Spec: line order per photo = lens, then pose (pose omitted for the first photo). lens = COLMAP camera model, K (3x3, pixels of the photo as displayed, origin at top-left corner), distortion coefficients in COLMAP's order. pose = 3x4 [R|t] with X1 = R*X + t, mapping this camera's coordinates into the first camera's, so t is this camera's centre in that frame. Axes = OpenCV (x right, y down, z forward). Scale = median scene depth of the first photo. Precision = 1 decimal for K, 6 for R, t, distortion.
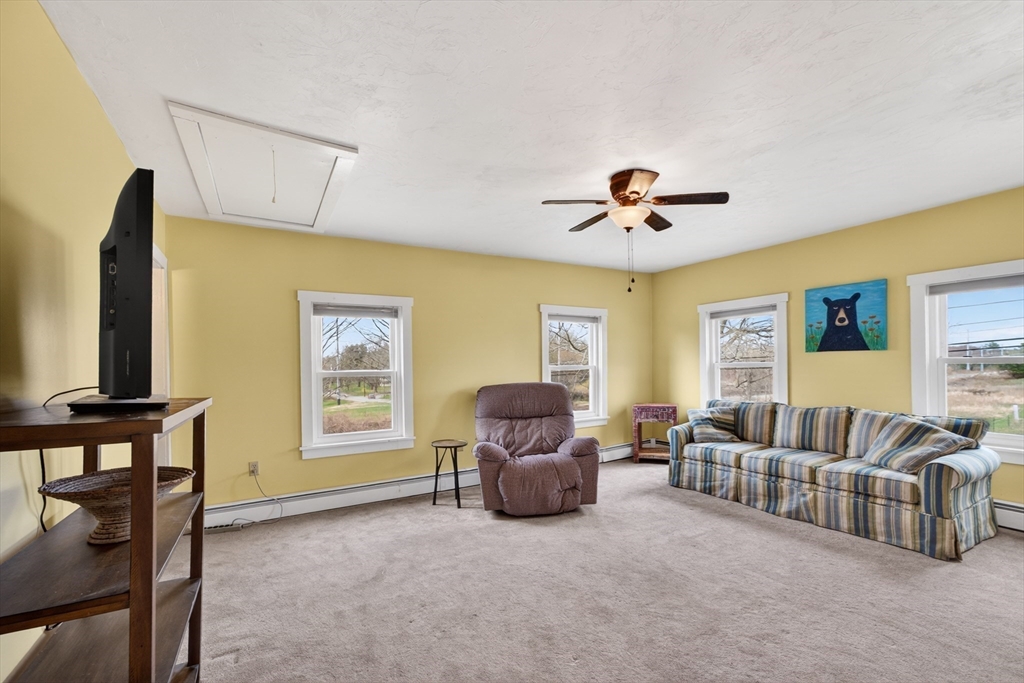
lens RADIAL K [[421.0, 0, 506.6], [0, 421.0, 366.1], [0, 0, 1]] dist [-0.000428, 0.000109]
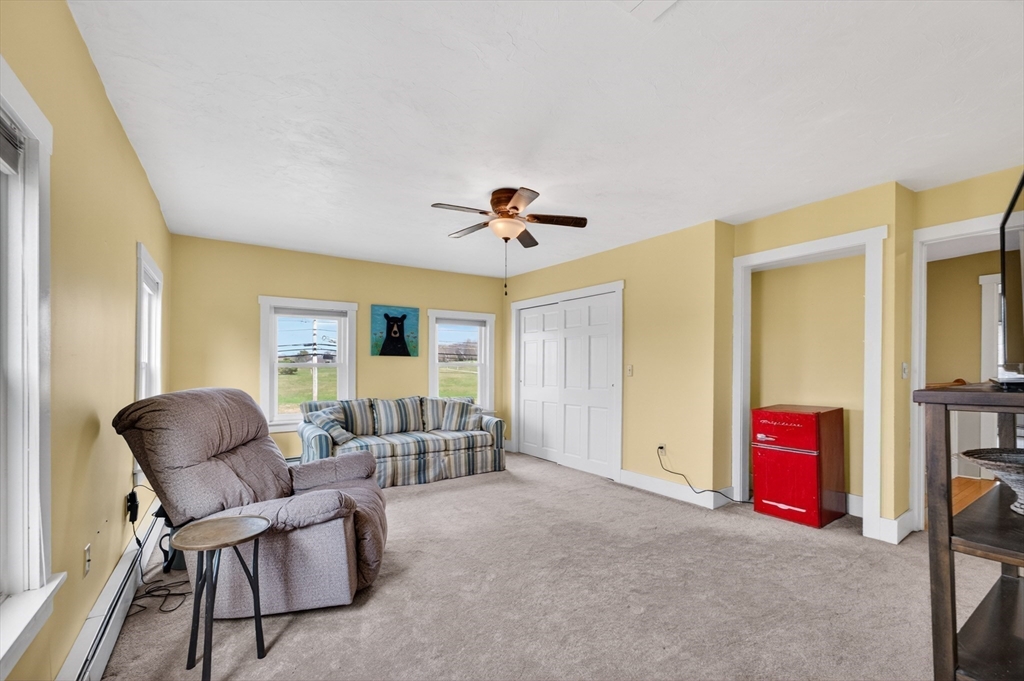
lens RADIAL K [[421.0, 0, 506.6], [0, 421.0, 365.1], [0, 0, 1]] dist [-0.000428, 0.000109]
pose [[-0.006635, 0.004816, 0.999966, -0.603382], [-0.007460, 0.999960, -0.004865, -0.001716], [-0.999950, -0.007492, -0.006599, 0.714929]]
